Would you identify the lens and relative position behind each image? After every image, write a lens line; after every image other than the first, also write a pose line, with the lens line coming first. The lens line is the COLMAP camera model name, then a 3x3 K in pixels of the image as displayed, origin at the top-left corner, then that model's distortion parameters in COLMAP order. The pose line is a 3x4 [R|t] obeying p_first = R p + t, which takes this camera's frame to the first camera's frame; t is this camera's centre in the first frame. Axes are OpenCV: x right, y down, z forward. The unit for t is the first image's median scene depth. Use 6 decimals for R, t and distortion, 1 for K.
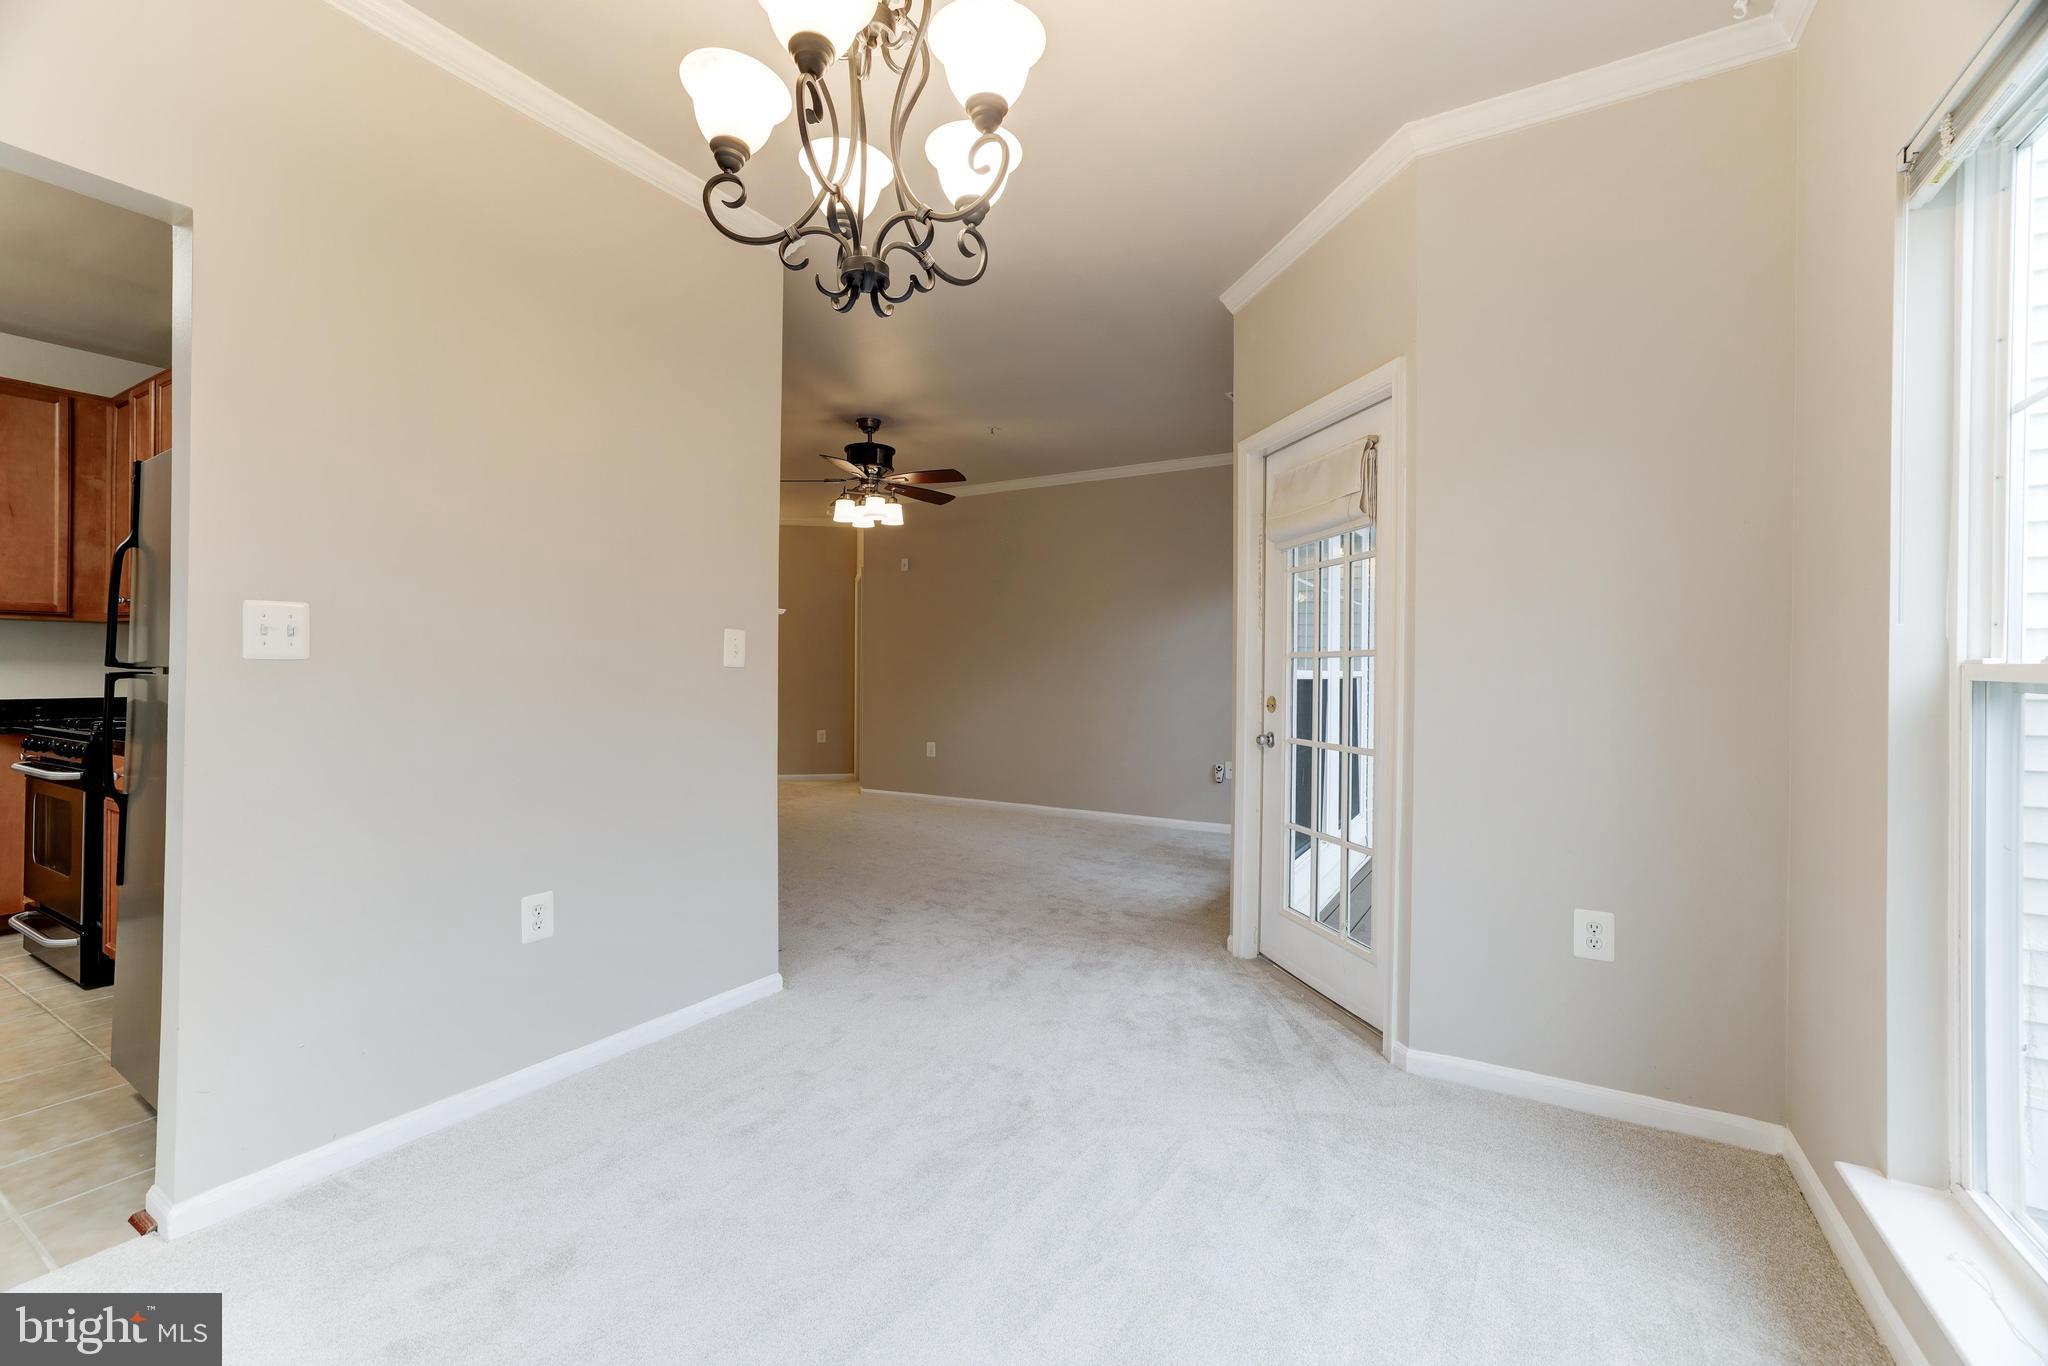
lens RADIAL K [[888.7, 0, 1017.3], [0, 888.7, 670.0], [0, 0, 1]] dist [-0.013234, 0.000932]
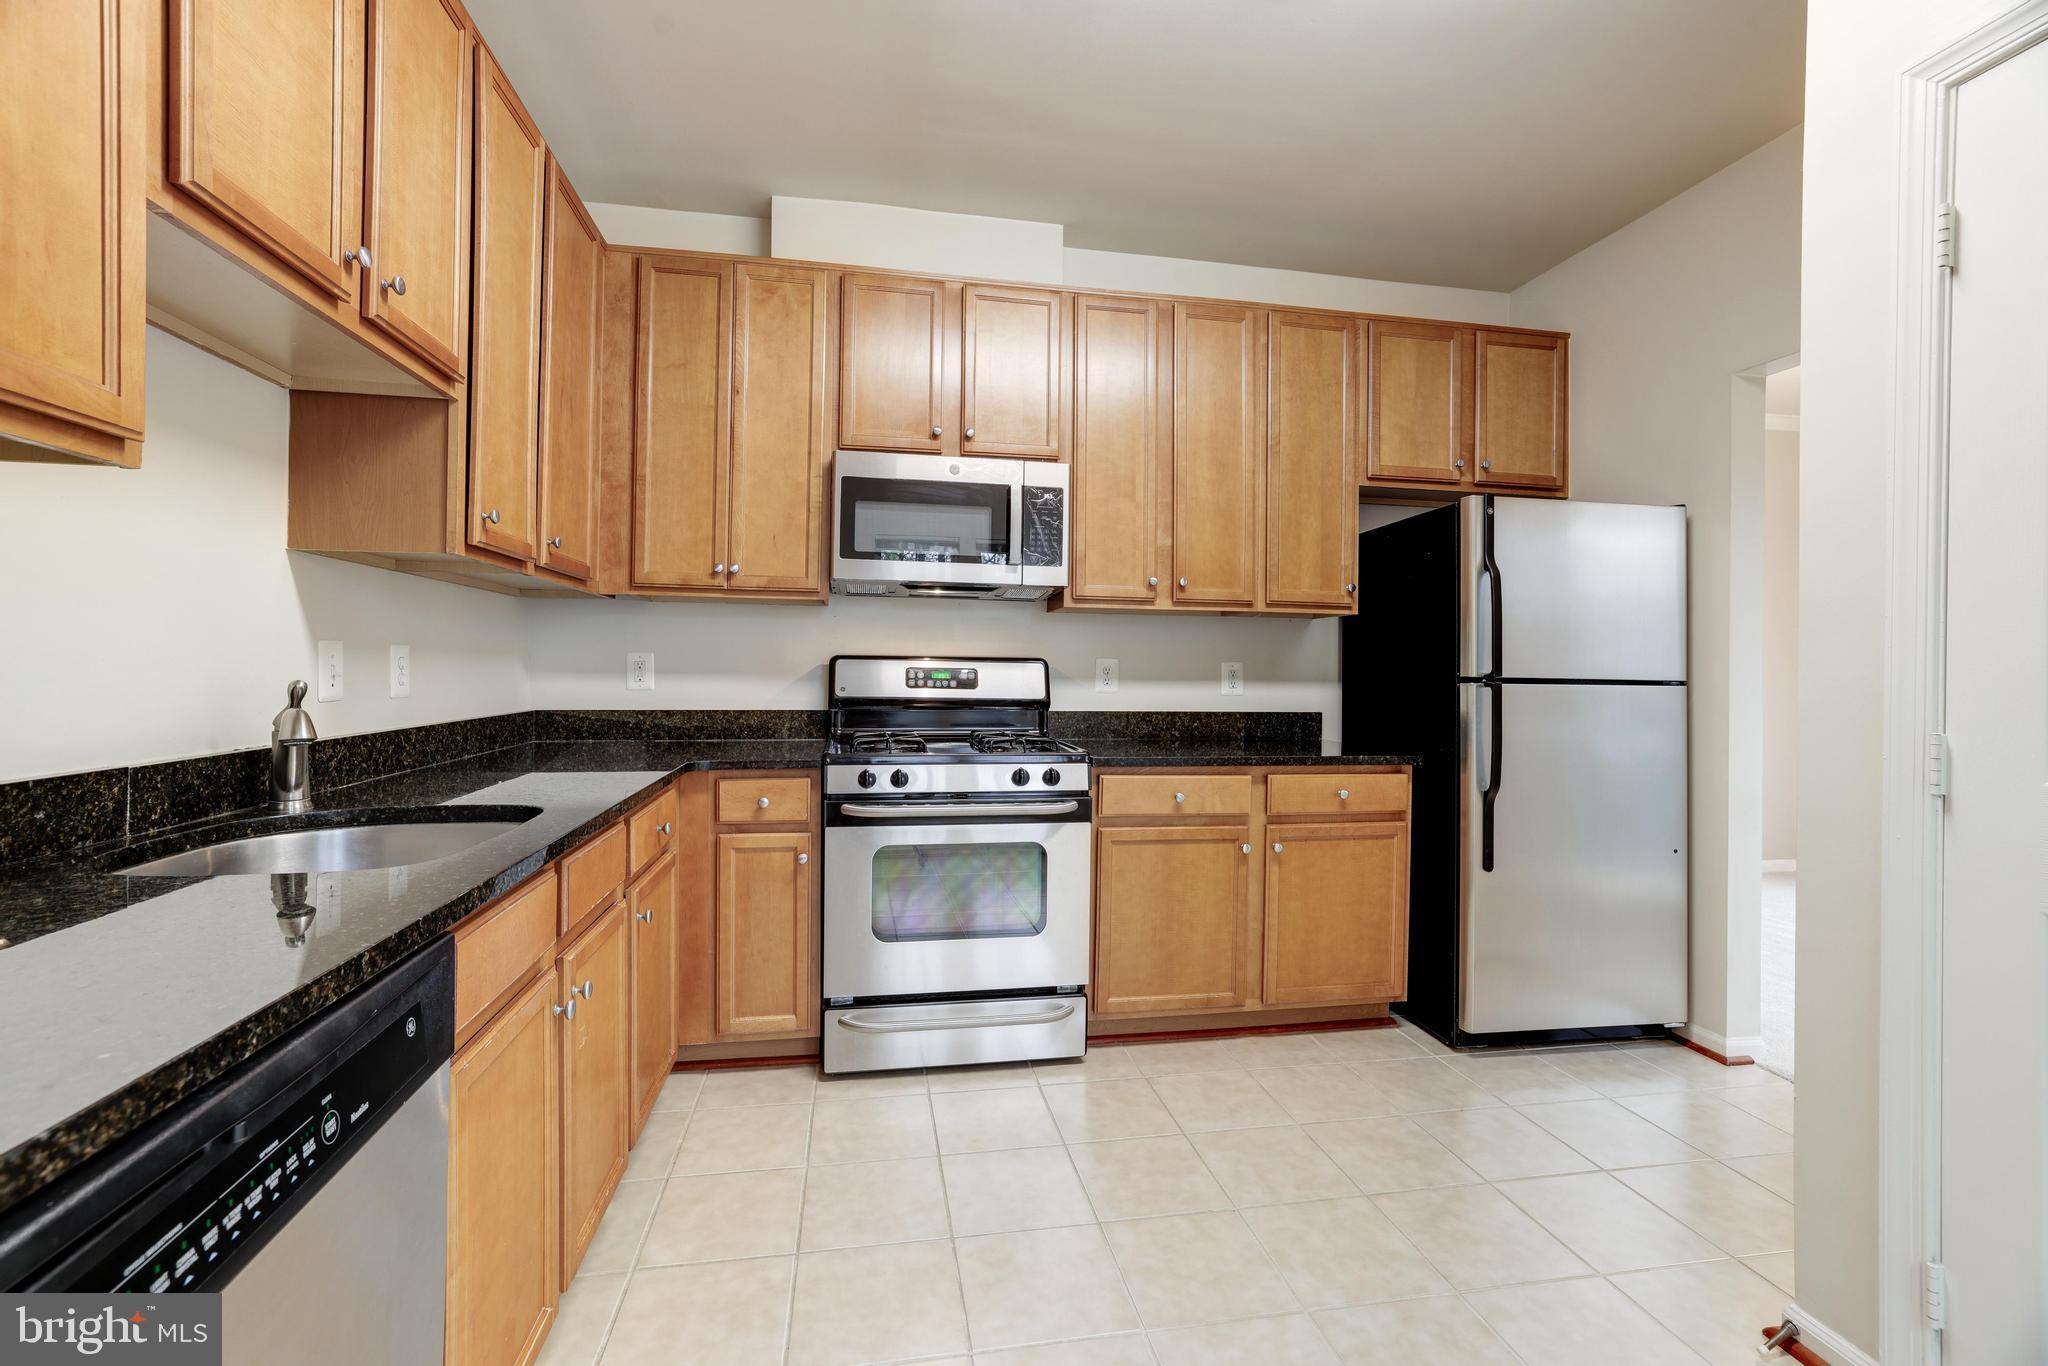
lens RADIAL K [[878.9, 0, 1013.9], [0, 878.9, 673.8], [0, 0, 1]] dist [-0.036366, 0.012509]
pose [[0.741172, -0.001497, 0.671314, -1.299327], [-0.011894, 0.999811, 0.015361, -0.010347], [-0.671210, -0.019369, 0.741014, 0.337904]]
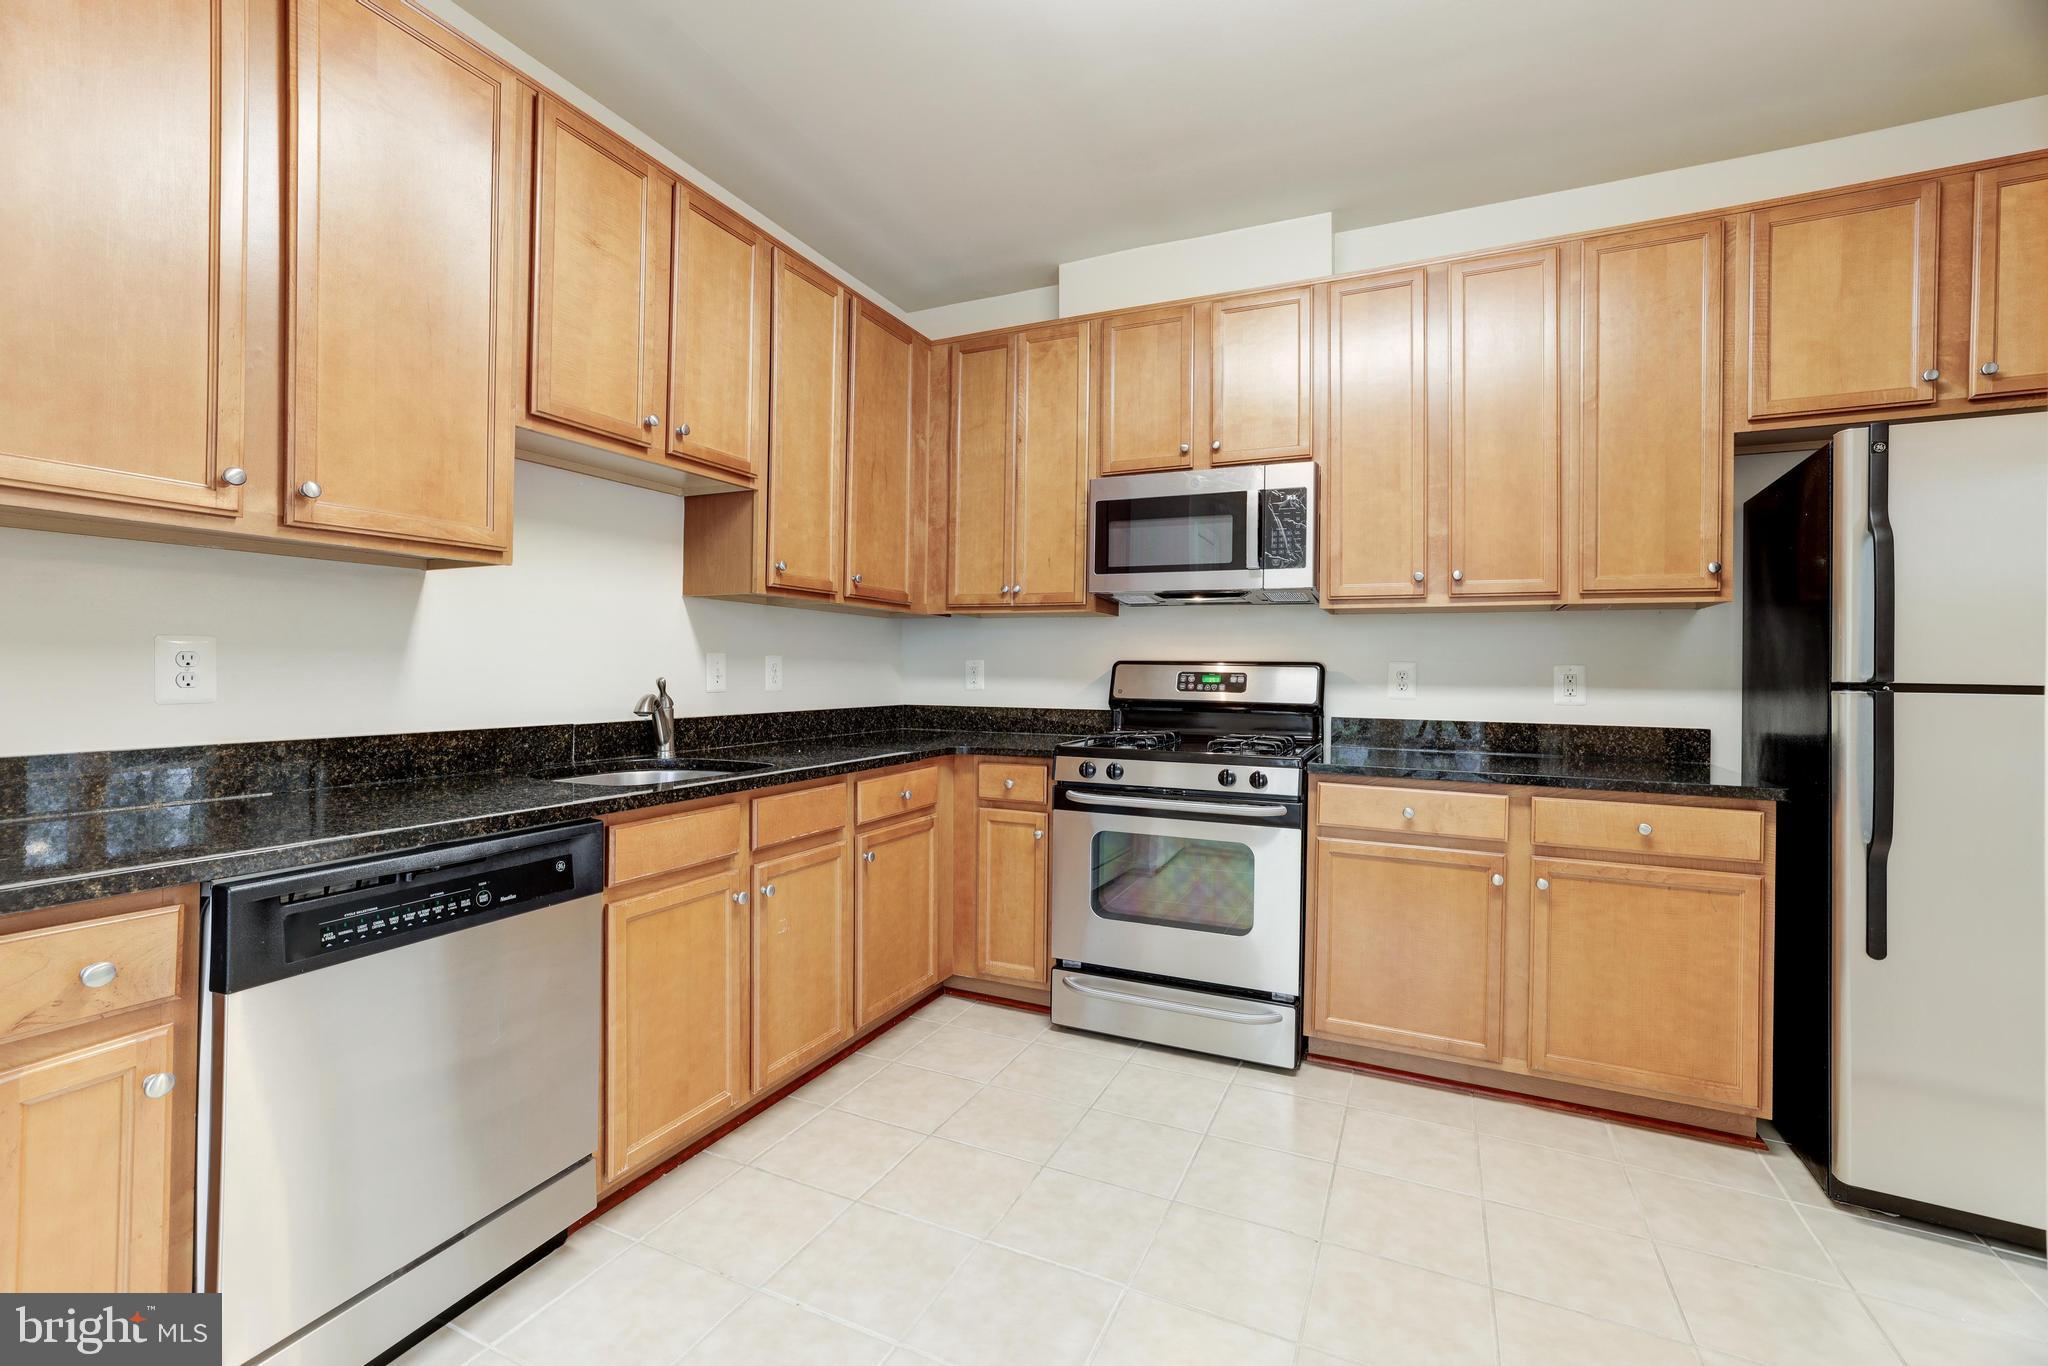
lens RADIAL K [[878.9, 0, 1009.5], [0, 878.9, 675.0], [0, 0, 1]] dist [-0.036366, 0.012509]
pose [[0.993709, 0.004484, 0.111902, -1.102217], [-0.005953, 0.999900, 0.012791, -0.009315], [-0.111834, -0.013376, 0.993637, 0.179873]]
